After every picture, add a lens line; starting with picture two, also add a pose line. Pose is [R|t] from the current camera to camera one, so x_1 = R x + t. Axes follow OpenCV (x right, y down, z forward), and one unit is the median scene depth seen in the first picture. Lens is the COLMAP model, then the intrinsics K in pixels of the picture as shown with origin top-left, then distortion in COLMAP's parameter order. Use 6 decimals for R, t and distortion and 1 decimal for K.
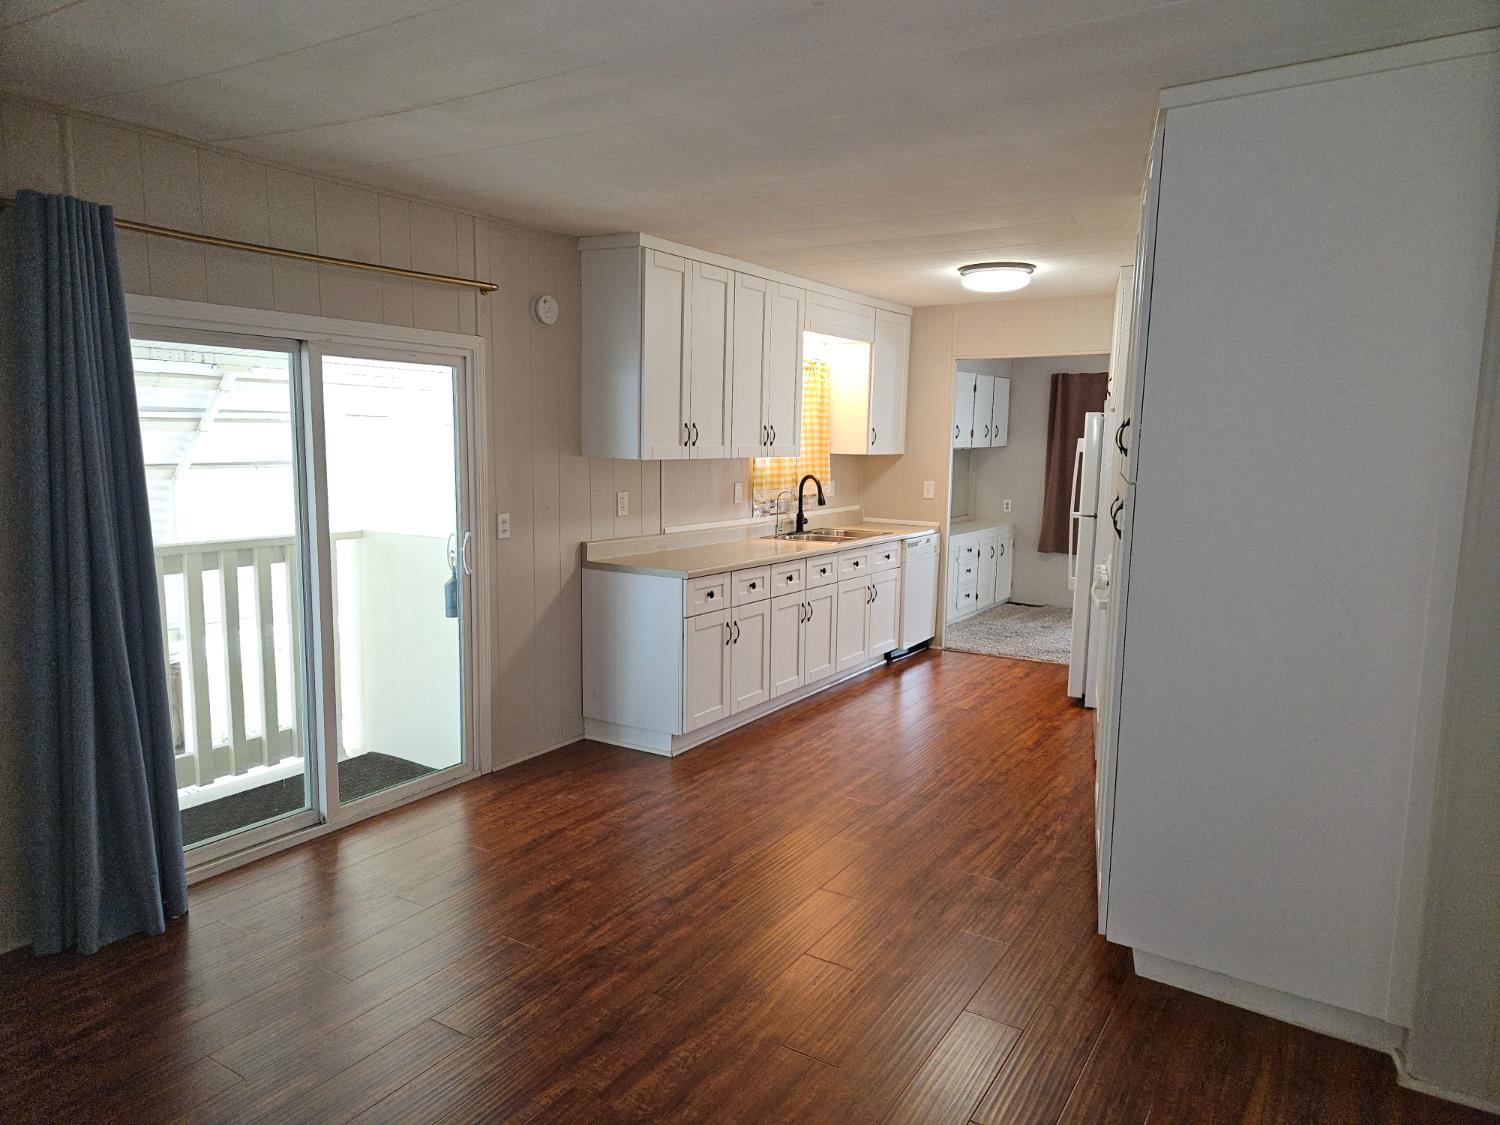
lens RADIAL K [[1008.1, 0, 761.9], [0, 1008.1, 568.0], [0, 0, 1]] dist [0.028247, -0.045325]
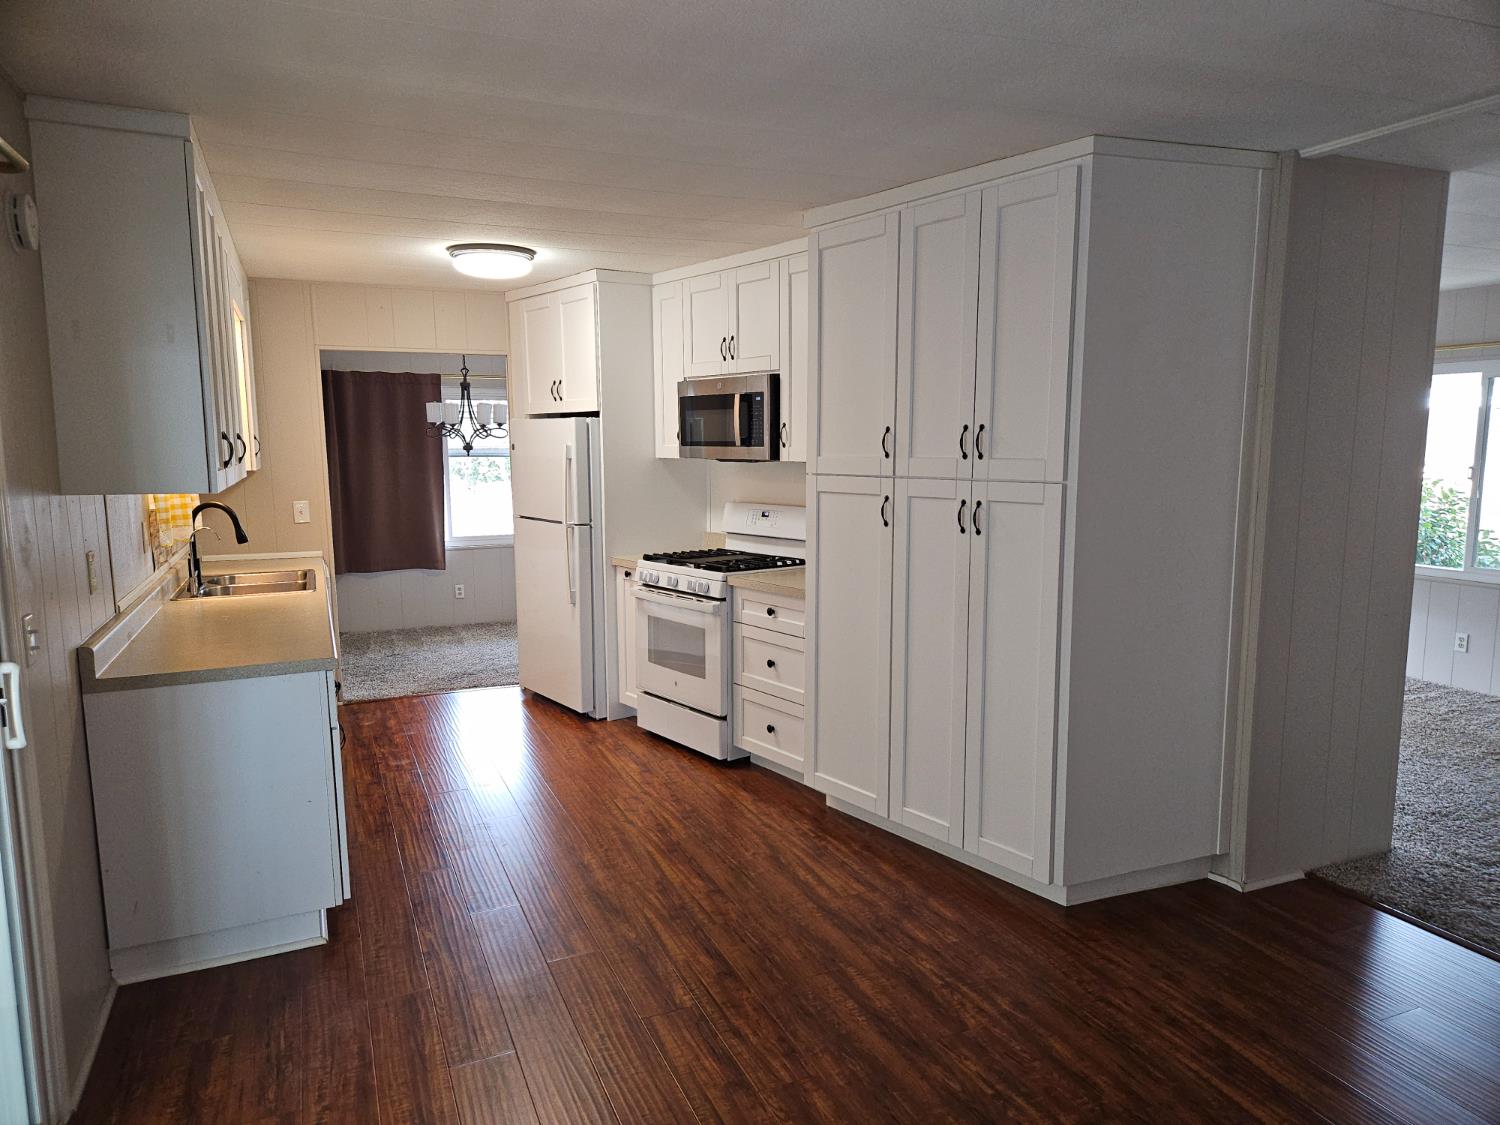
lens RADIAL K [[1008.1, 0, 761.9], [0, 1008.1, 568.0], [0, 0, 1]] dist [0.028247, -0.045325]
pose [[0.544533, -0.127203, 0.829038, -0.408556], [0.125975, 0.989624, 0.069099, -0.057057], [-0.829225, 0.066811, 0.554907, 0.352242]]
